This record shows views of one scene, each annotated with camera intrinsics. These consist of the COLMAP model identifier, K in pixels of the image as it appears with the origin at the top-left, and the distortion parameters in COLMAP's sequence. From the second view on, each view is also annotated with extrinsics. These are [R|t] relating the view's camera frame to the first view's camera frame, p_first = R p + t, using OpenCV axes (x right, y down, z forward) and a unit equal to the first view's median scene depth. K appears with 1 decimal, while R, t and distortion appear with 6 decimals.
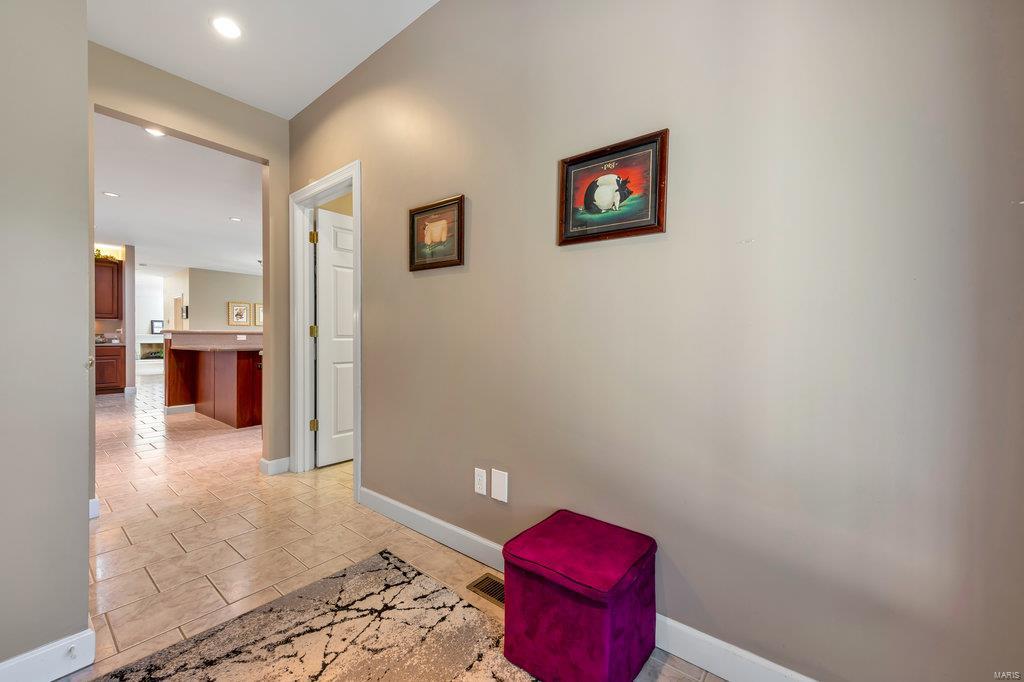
lens RADIAL K [[399.9, 0, 509.5], [0, 399.9, 337.4], [0, 0, 1]] dist [0.001704, -0.000187]
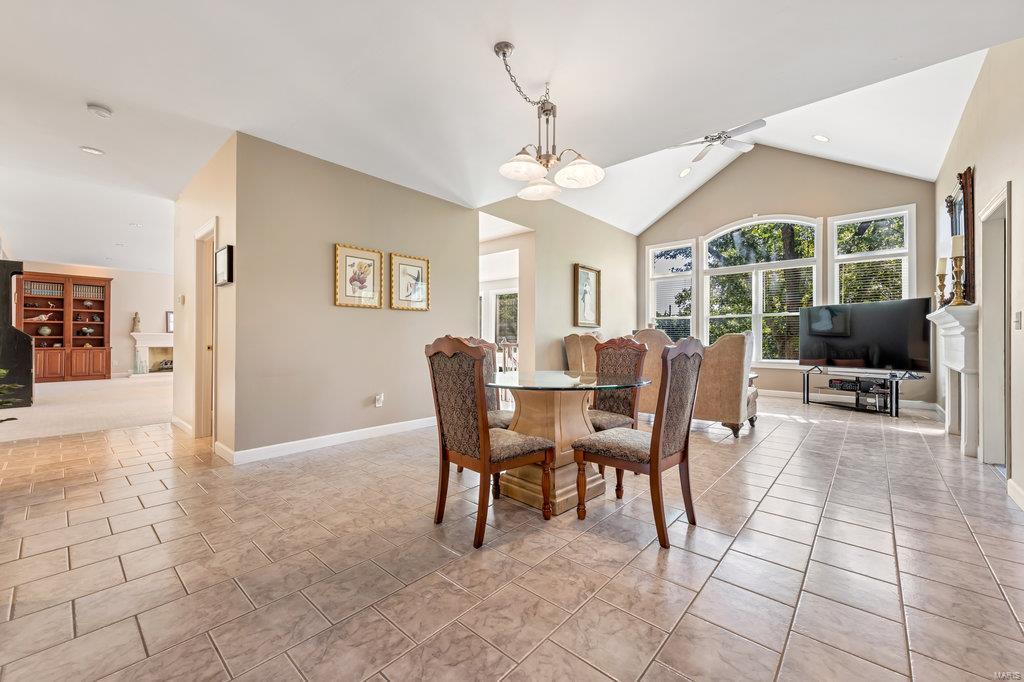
lens RADIAL K [[399.9, 0, 517.9], [0, 399.9, 339.2], [0, 0, 1]] dist [0.001704, -0.000187]
pose [[0.999563, -0.000788, -0.029540, -0.502137], [0.000836, 0.999998, 0.001591, 0.001660], [0.029539, -0.001615, 0.999562, 0.606635]]
